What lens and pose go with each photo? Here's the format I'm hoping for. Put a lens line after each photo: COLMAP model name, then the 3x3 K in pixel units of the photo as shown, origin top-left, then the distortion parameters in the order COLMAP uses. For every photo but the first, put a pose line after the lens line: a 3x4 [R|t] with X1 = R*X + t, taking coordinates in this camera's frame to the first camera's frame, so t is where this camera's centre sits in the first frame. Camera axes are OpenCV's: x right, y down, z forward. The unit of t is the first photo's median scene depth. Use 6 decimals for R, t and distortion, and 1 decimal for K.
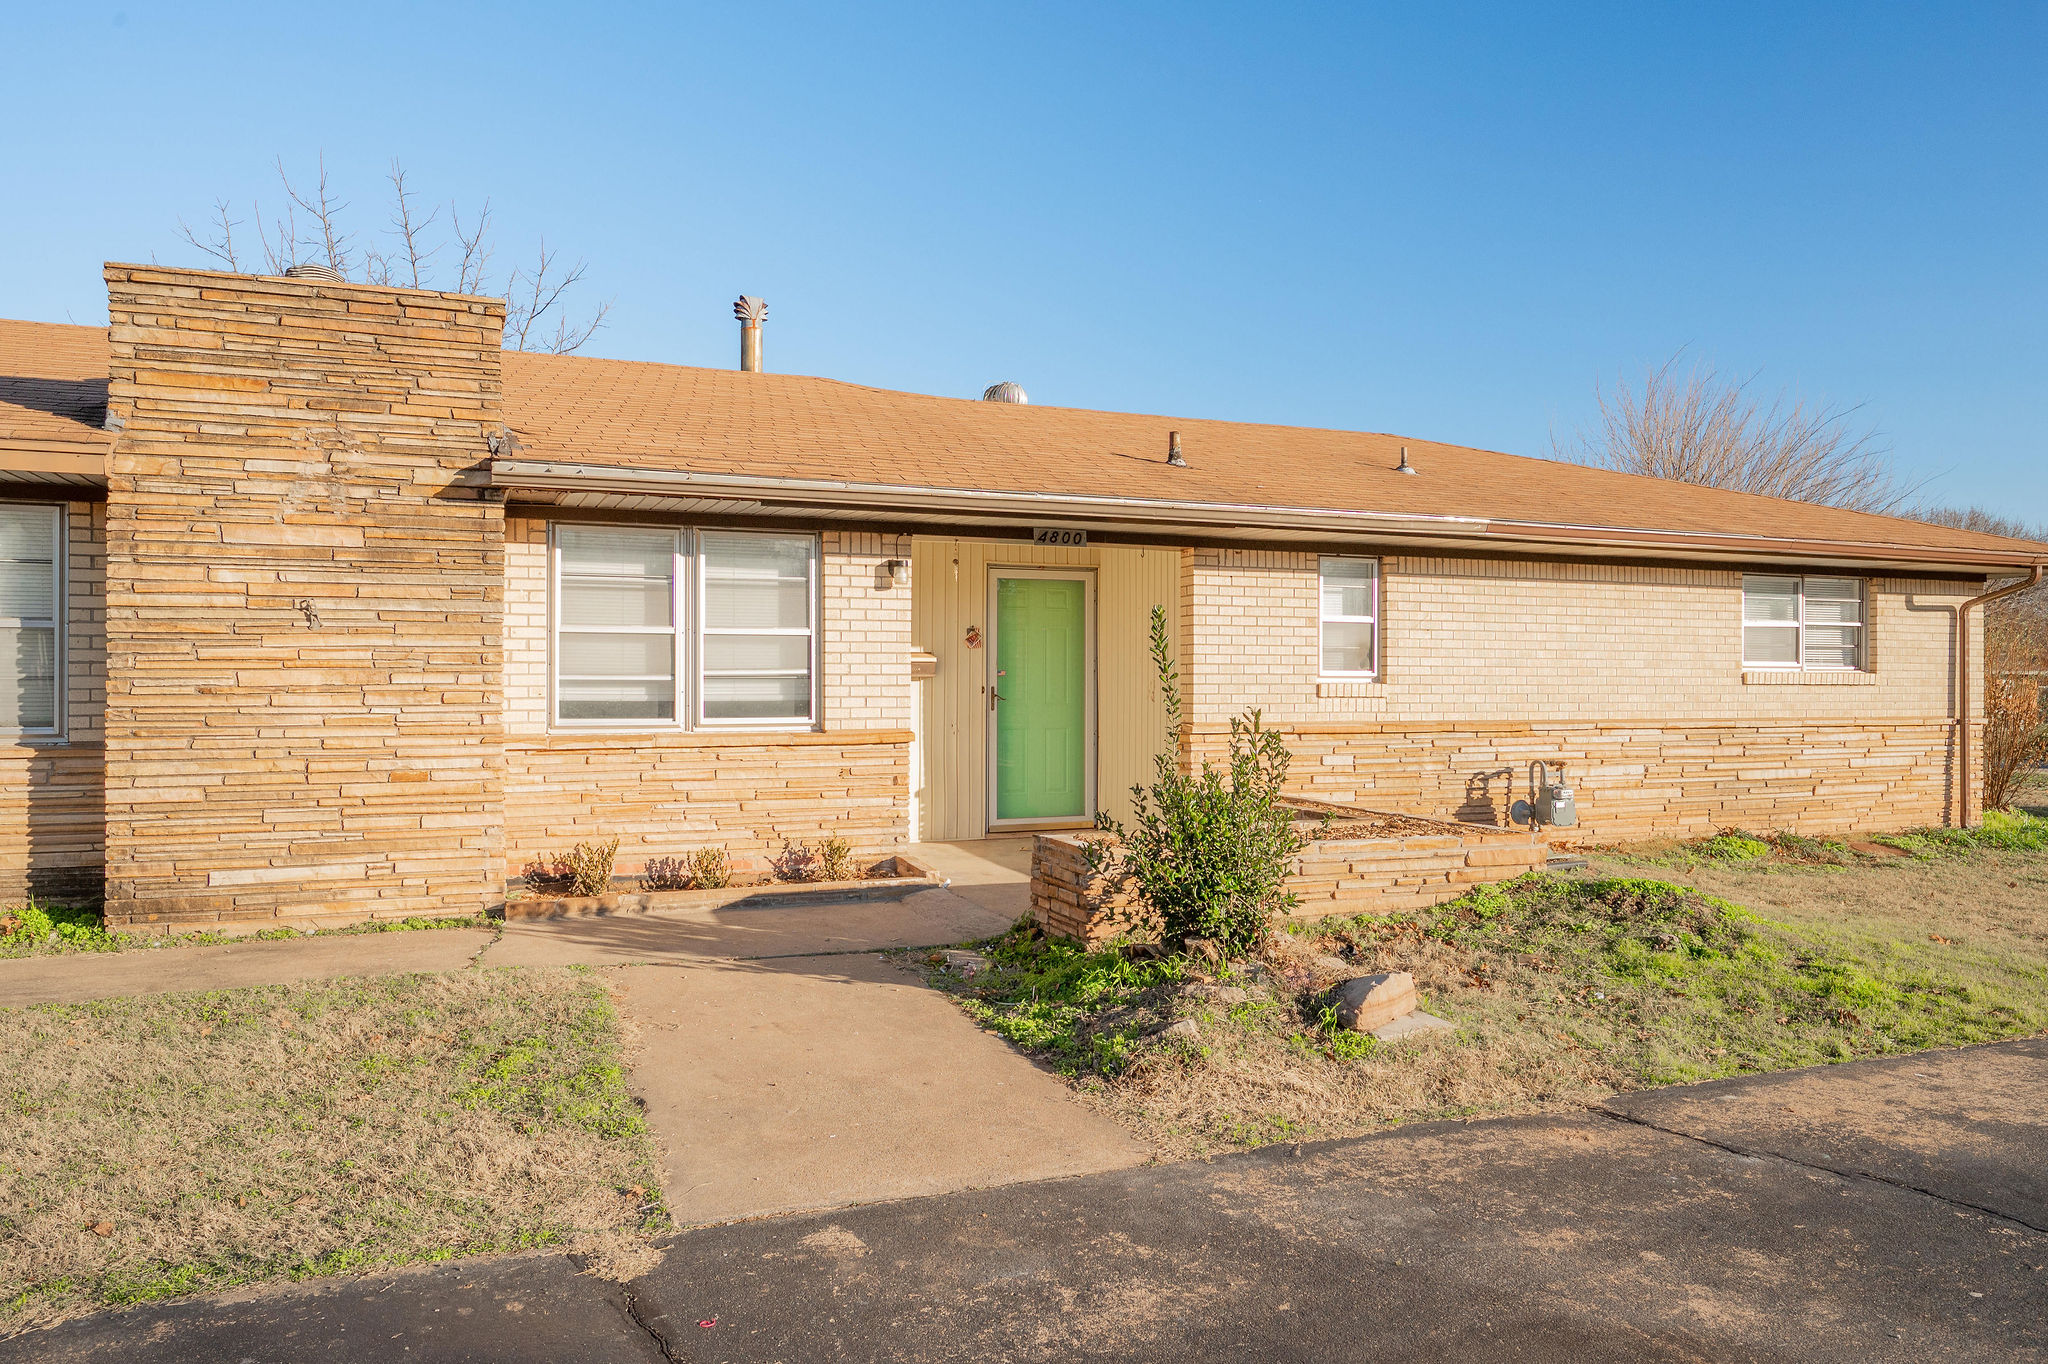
lens RADIAL K [[1357.4, 0, 1022.9], [0, 1357.4, 685.1], [0, 0, 1]] dist [-0.002135, -0.000123]
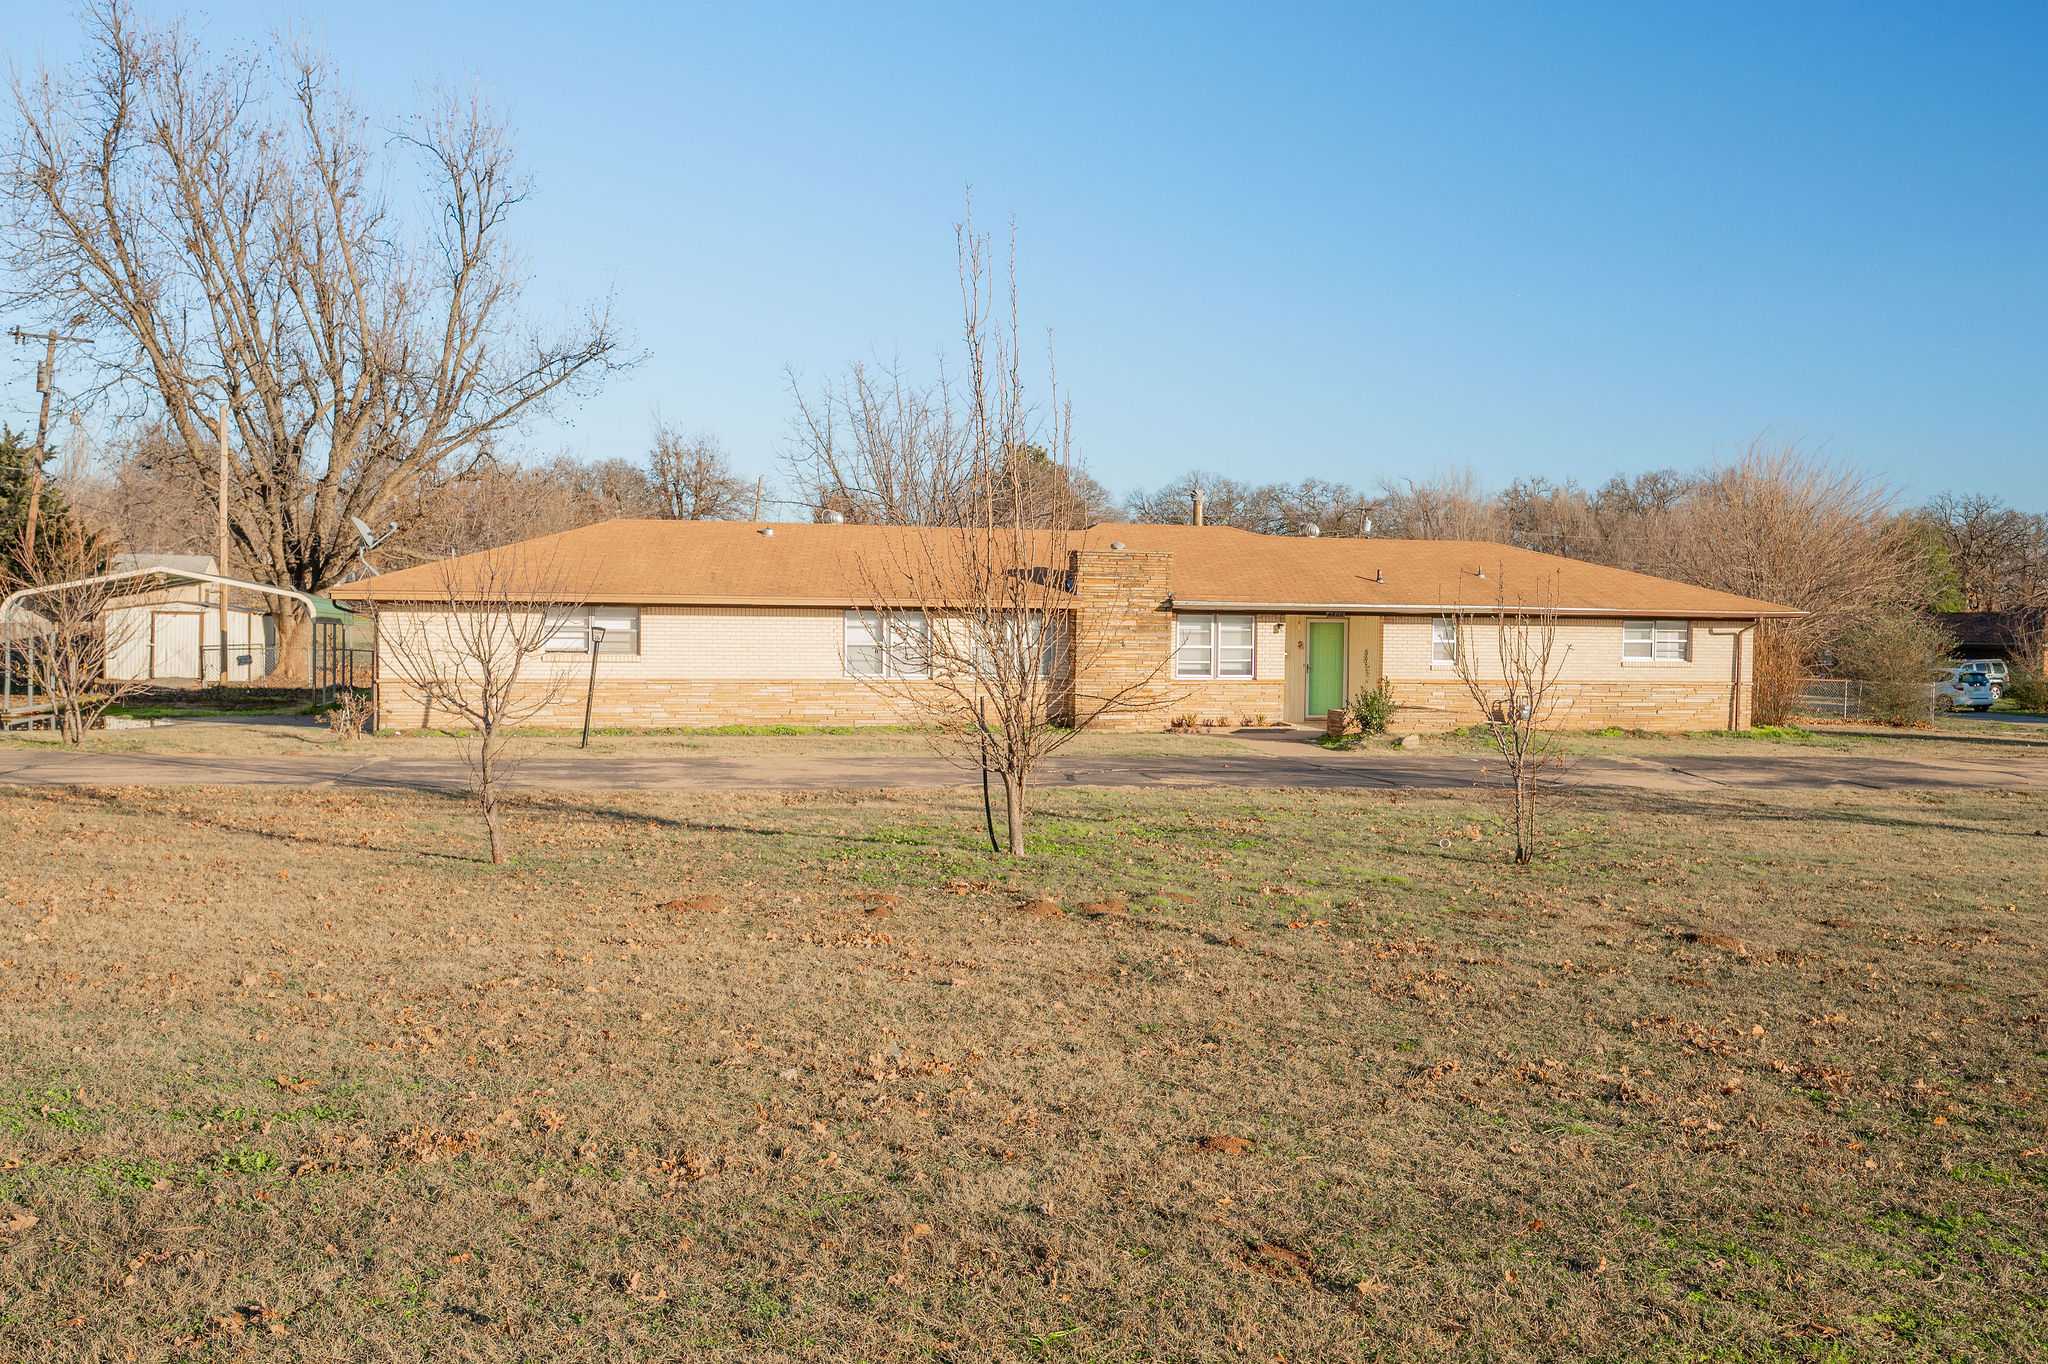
lens RADIAL K [[1635.7, 0, 1026.9], [0, 1635.7, 677.7], [0, 0, 1]] dist [-0.002283, -0.001104]
pose [[0.989572, 0.014749, -0.143280, -0.130481], [-0.010981, 0.999574, 0.027052, -0.065113], [0.143618, -0.025197, 0.989312, -2.740000]]
